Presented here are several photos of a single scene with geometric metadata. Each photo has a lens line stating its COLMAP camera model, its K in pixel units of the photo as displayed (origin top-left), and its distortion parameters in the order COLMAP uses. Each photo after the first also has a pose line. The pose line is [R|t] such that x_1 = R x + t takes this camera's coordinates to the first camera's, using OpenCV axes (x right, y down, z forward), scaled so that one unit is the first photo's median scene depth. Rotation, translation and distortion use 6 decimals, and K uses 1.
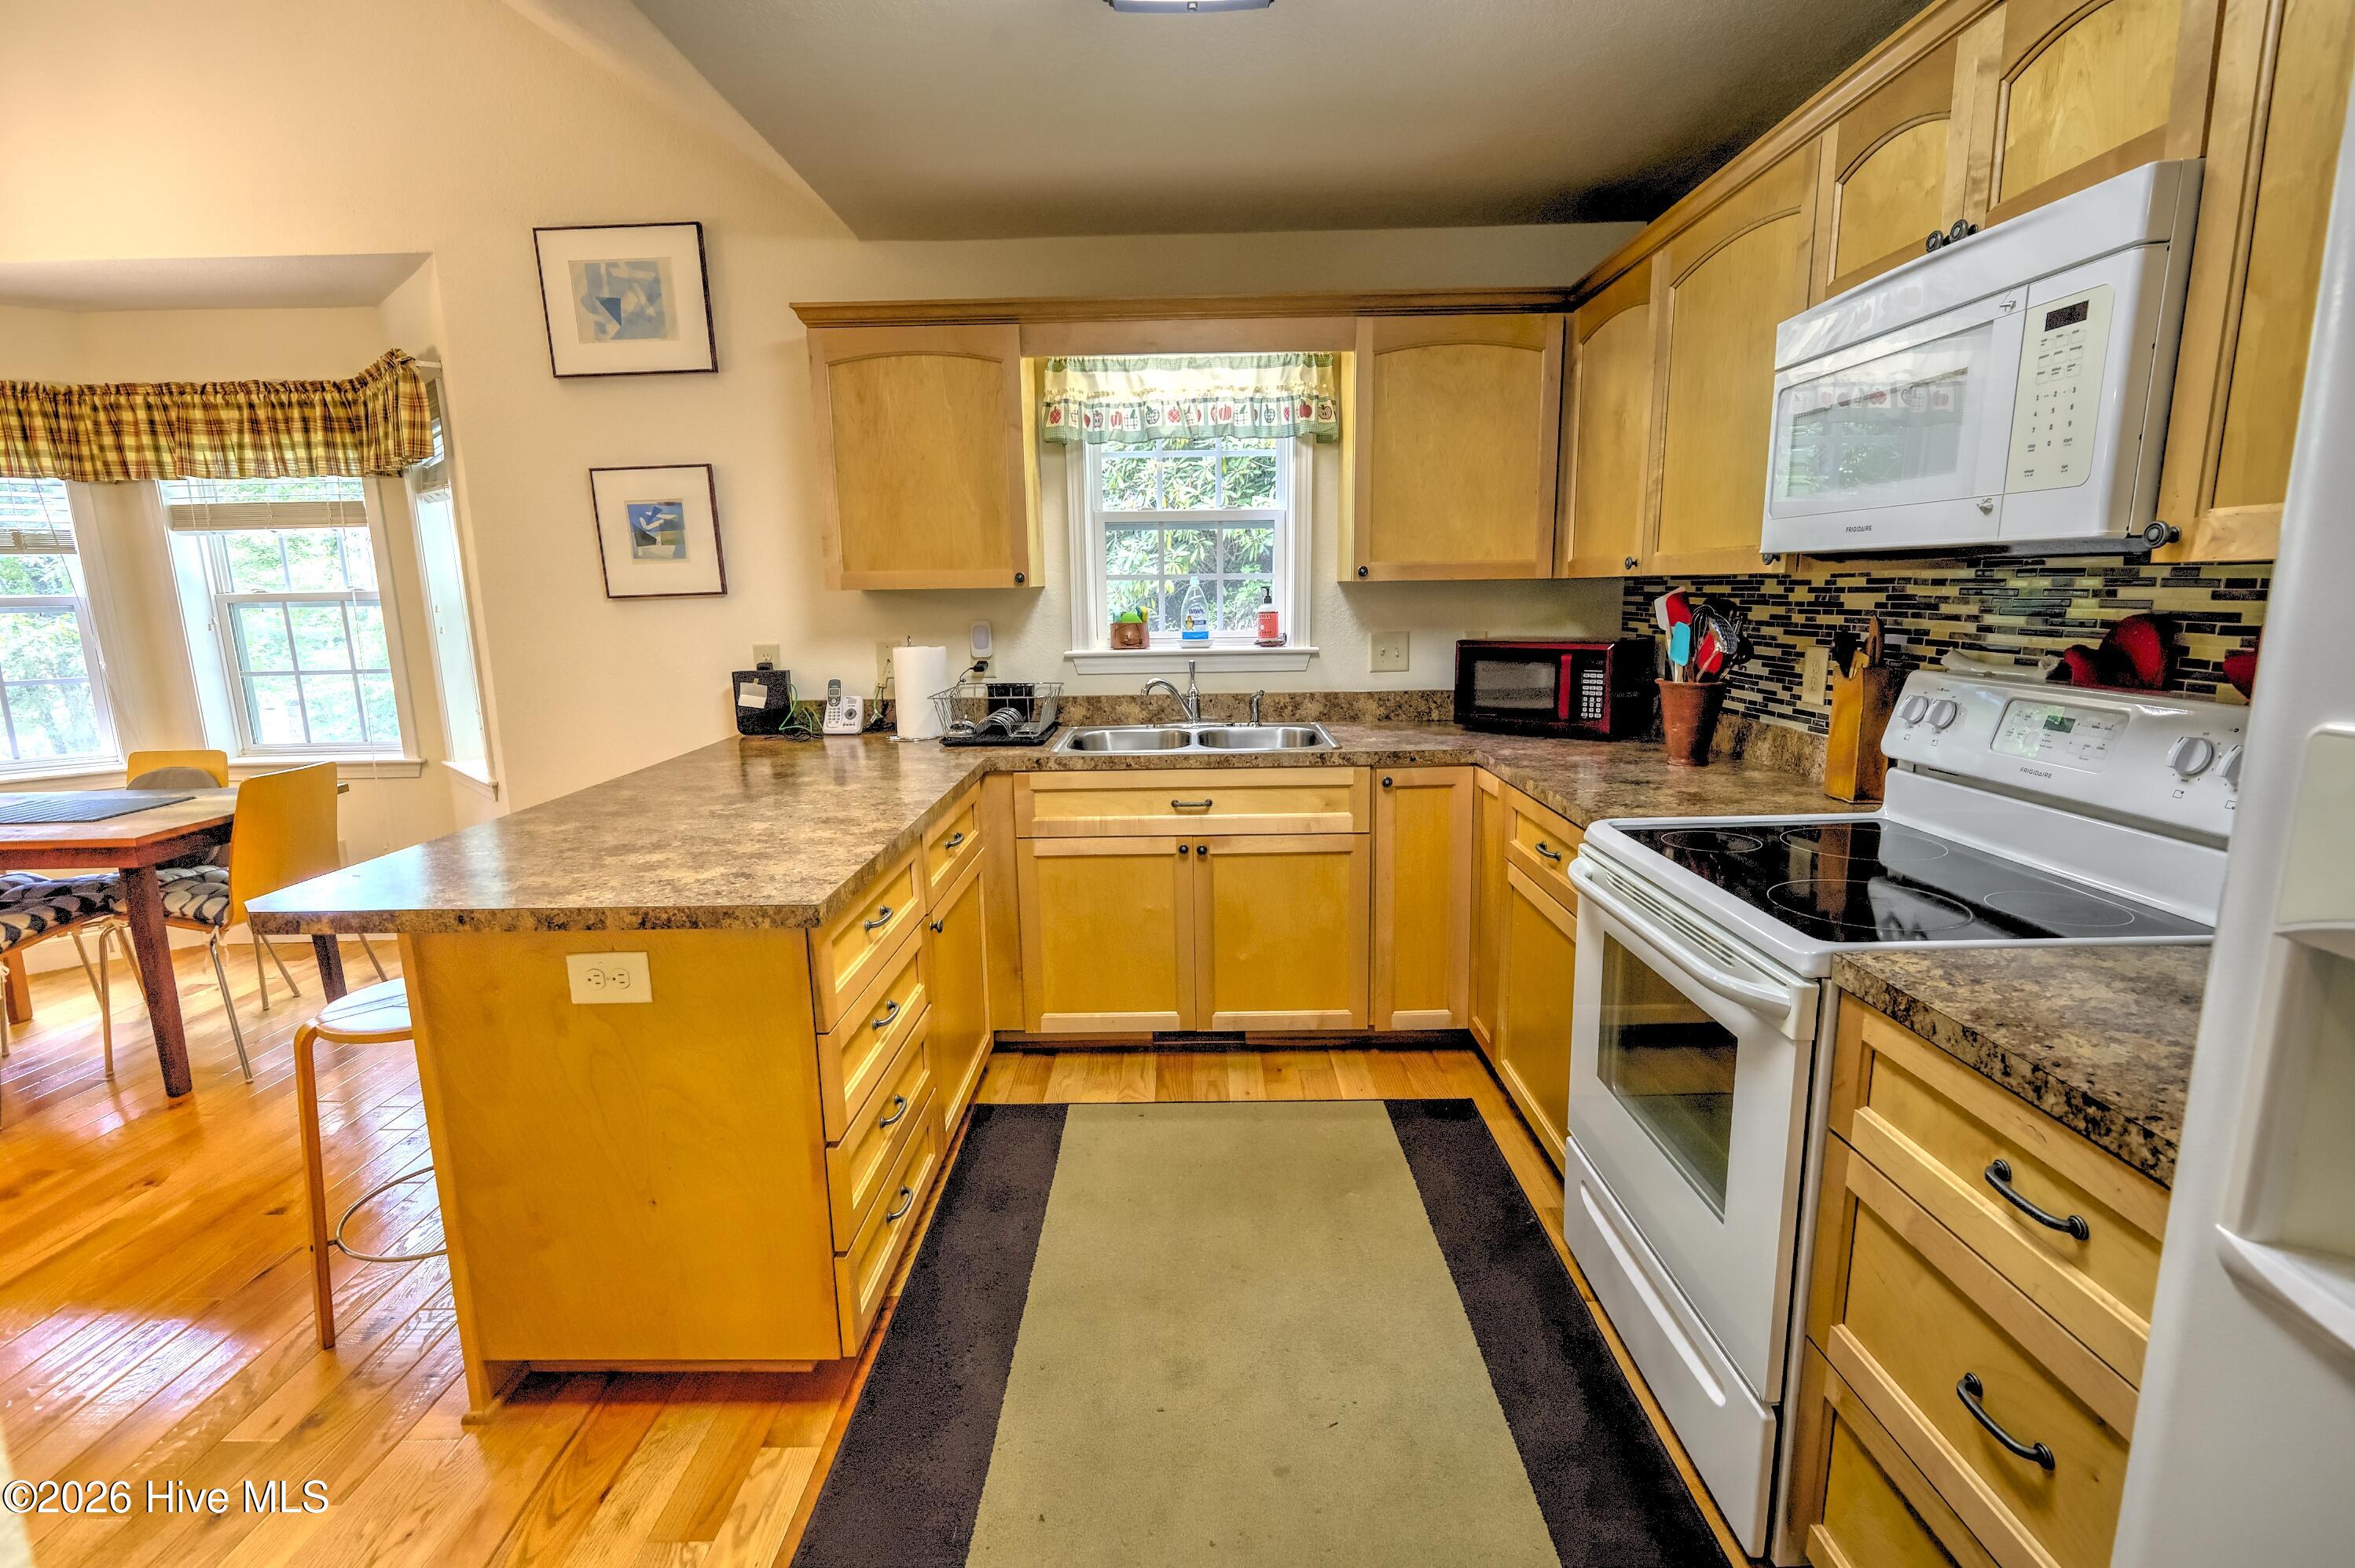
lens RADIAL K [[1086.2, 0, 1177.5], [0, 1086.2, 784.0], [0, 0, 1]] dist [0.002594, 0.000101]
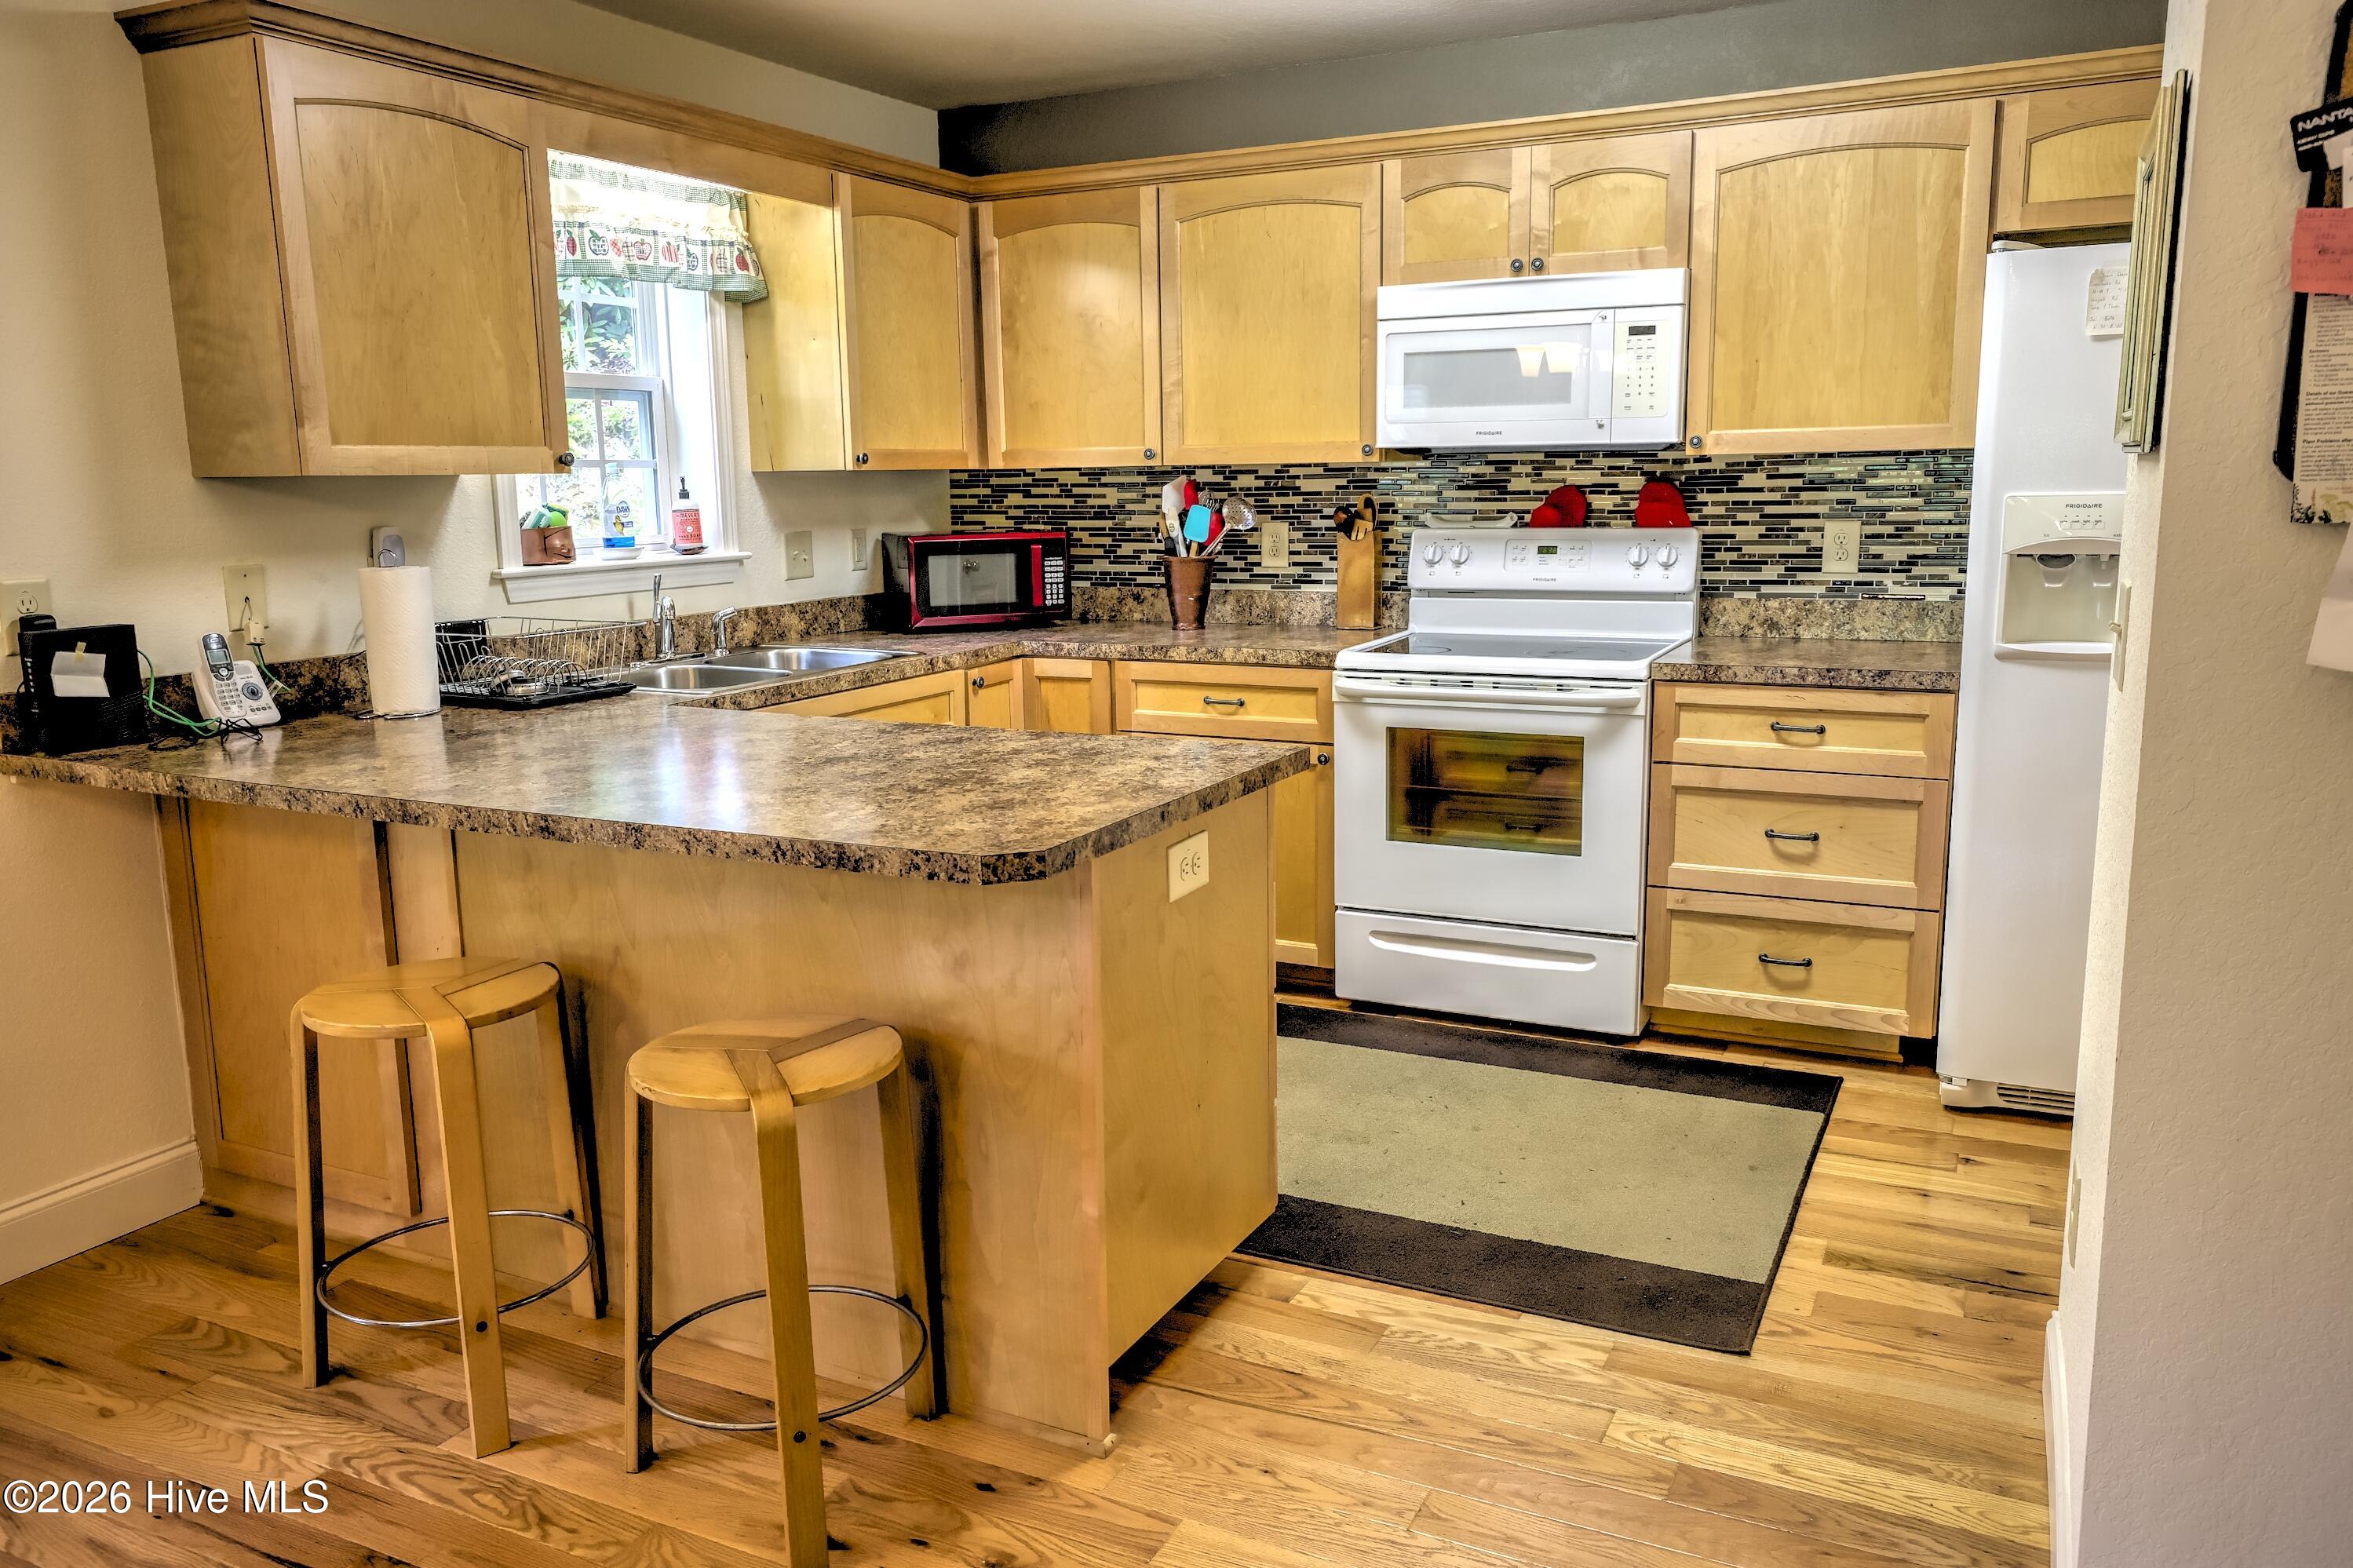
lens RADIAL K [[1727.6, 0, 1176.5], [0, 1727.6, 784.0], [0, 0, 1]] dist [0.005925, -0.002531]
pose [[0.433238, -0.151542, 0.888448, -1.196539], [0.169597, 0.981861, 0.084775, -0.014700], [-0.885179, 0.113950, 0.451081, 0.206128]]
